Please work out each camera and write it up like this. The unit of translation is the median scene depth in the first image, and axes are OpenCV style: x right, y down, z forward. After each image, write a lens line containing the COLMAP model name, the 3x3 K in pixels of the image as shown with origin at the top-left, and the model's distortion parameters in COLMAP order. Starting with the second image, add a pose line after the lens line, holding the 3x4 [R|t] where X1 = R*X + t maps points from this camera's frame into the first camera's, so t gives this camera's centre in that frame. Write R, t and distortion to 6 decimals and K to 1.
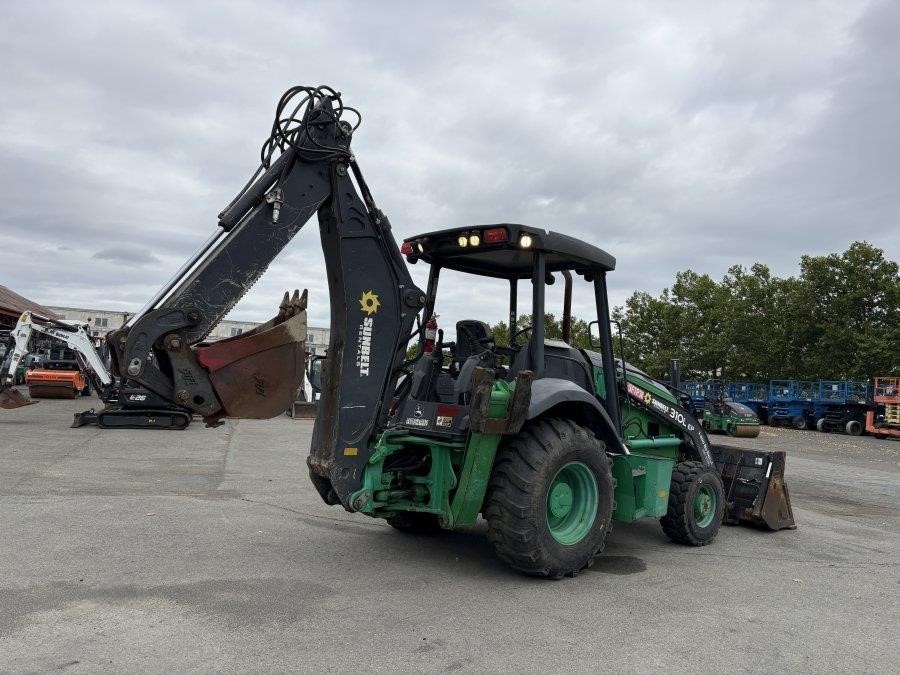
lens RADIAL K [[711.4, 0, 450.0], [0, 711.4, 337.5], [0, 0, 1]] dist [0.011261, -0.000394]
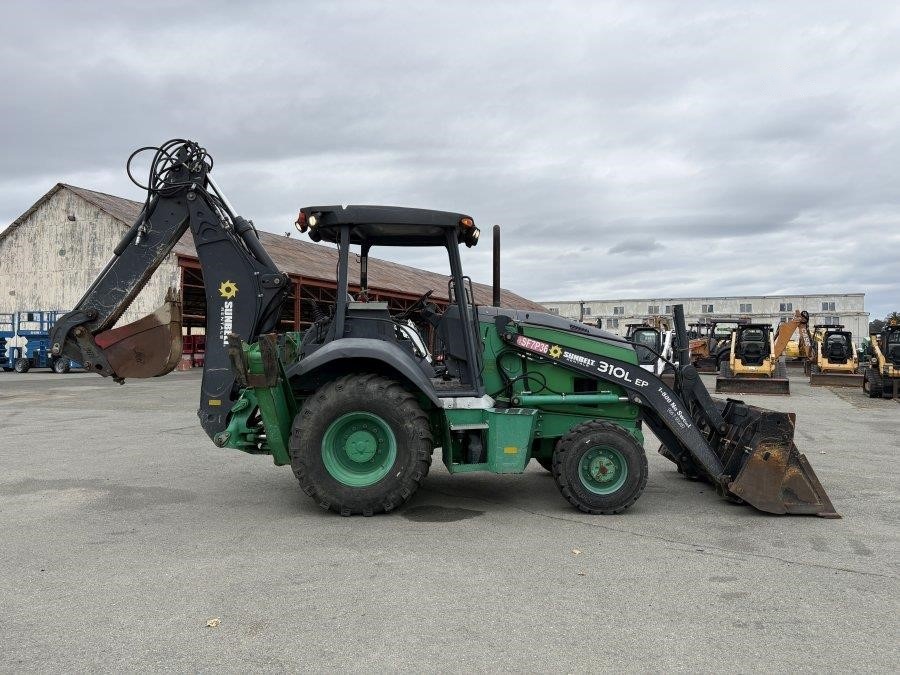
lens RADIAL K [[706.8, 0, 439.7], [0, 706.8, 336.2], [0, 0, 1]] dist [0.029607, -0.002384]
pose [[0.735280, -0.067972, -0.674346, 0.870890], [0.084723, 0.996372, -0.008052, 0.066269], [0.672447, -0.051212, 0.738372, 0.243329]]
